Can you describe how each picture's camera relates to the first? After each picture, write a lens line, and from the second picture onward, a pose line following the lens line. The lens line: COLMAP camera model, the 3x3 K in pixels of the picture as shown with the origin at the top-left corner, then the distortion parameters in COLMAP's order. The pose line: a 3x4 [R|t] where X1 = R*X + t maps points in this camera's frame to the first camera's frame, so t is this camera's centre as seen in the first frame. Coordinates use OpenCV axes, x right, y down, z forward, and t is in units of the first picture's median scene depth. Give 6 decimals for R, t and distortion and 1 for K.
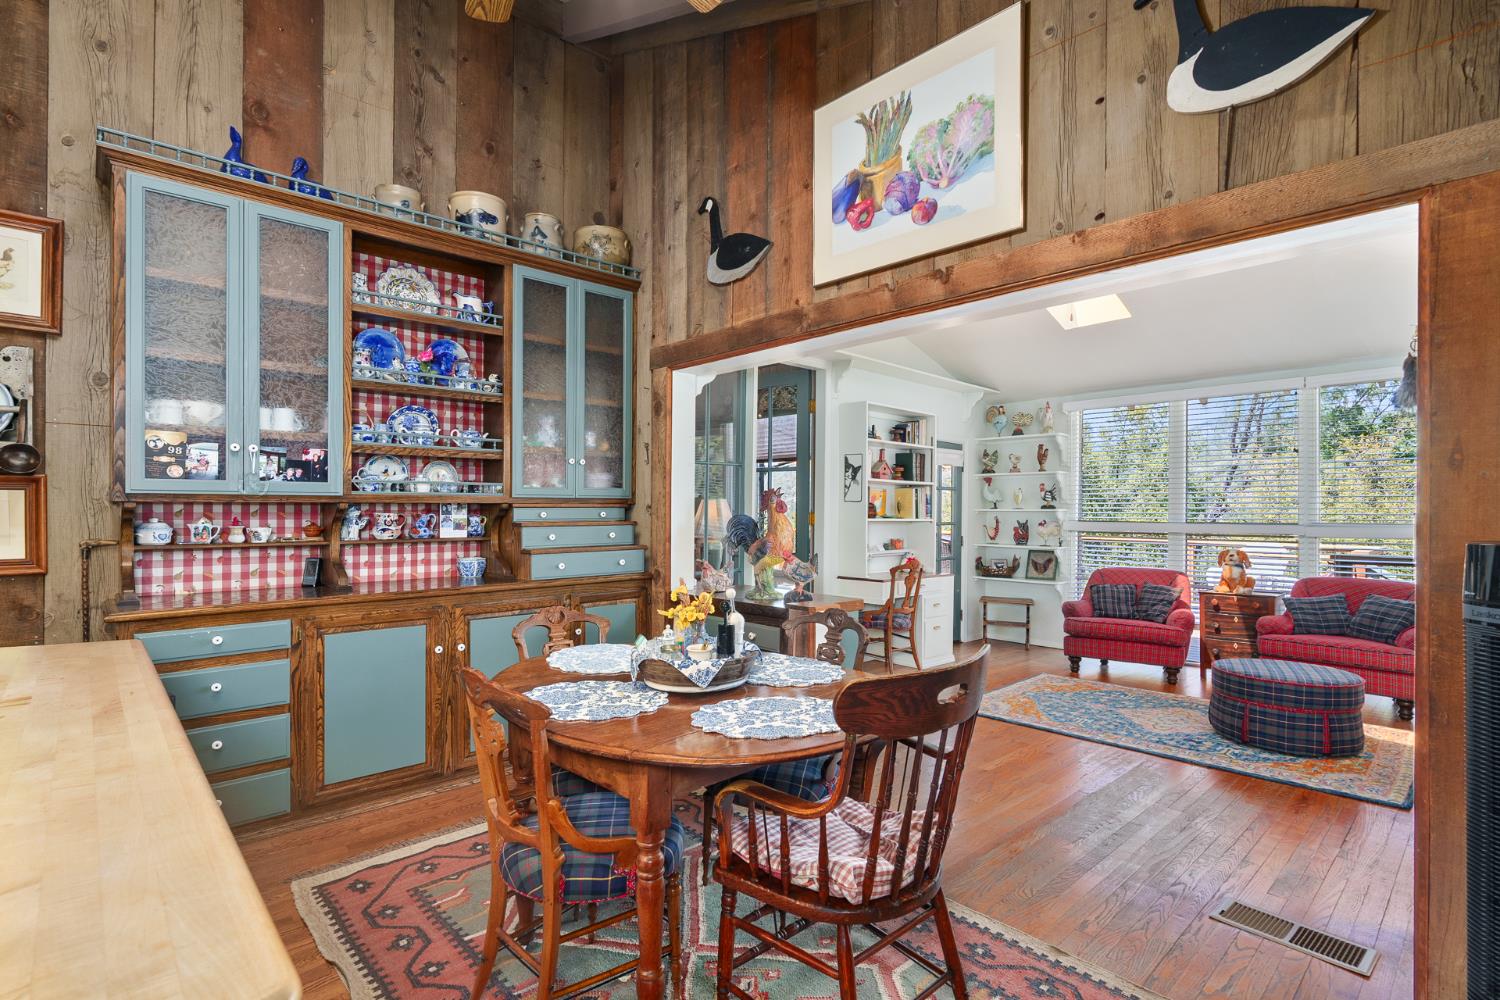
lens RADIAL K [[720.3, 0, 757.7], [0, 720.3, 512.7], [0, 0, 1]] dist [0.001224, 0.000708]
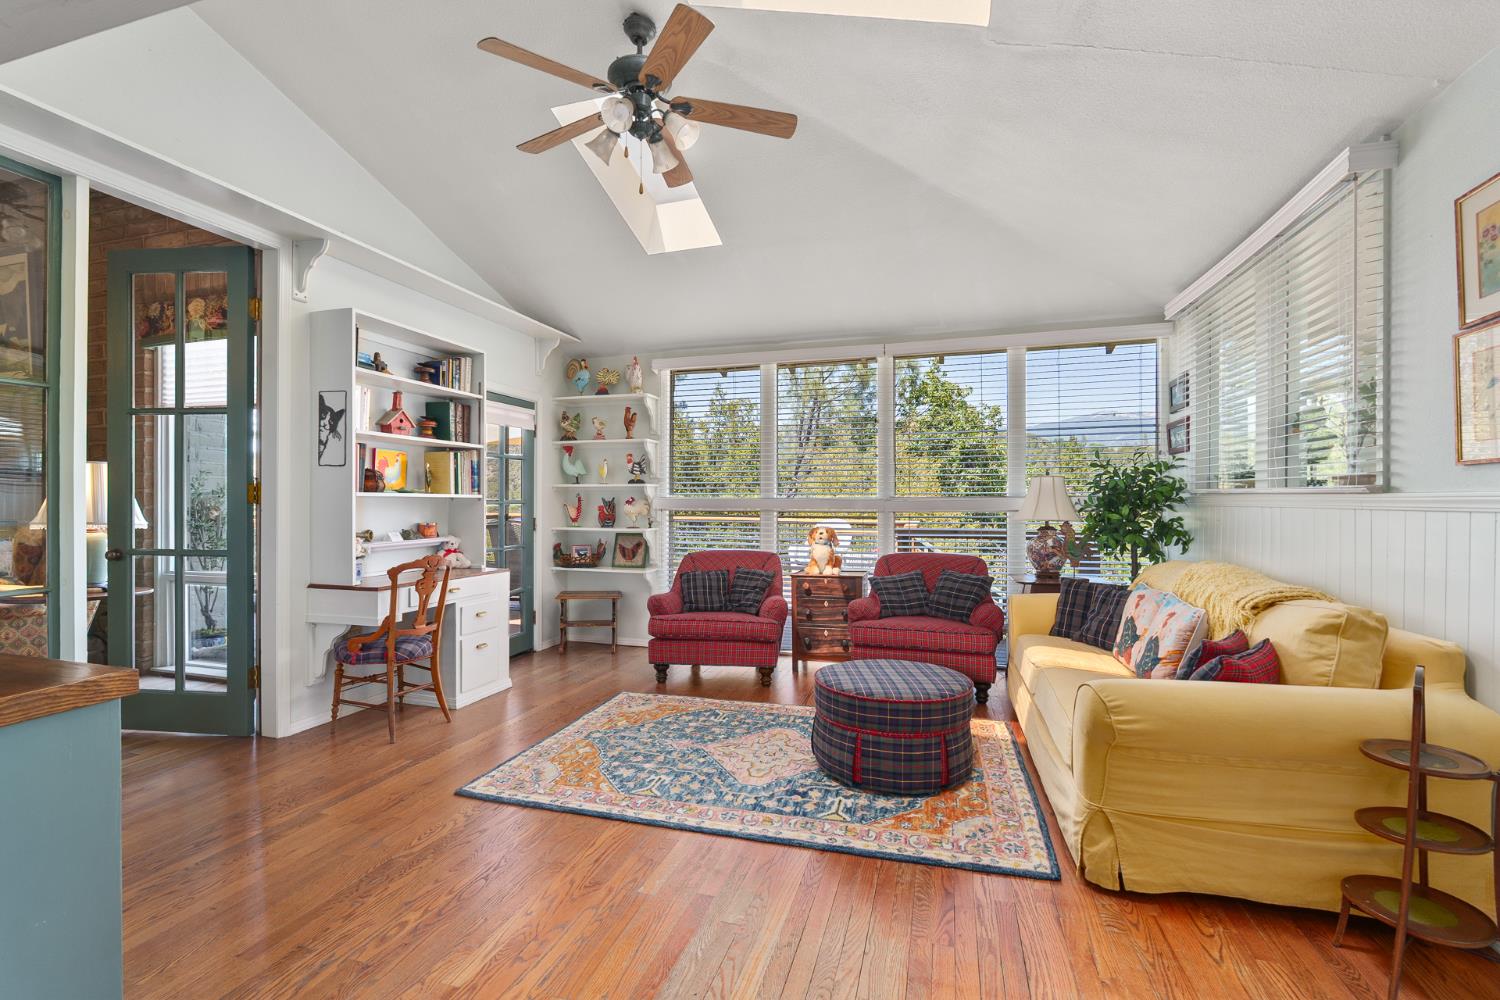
lens RADIAL K [[661.2, 0, 751.7], [0, 661.2, 498.6], [0, 0, 1]] dist [-0.005018, 0.000424]
pose [[0.870103, -0.003133, 0.492859, 0.165916], [0.003483, 0.999994, 0.000207, 0.014891], [-0.492857, 0.001536, 0.870109, 0.309546]]
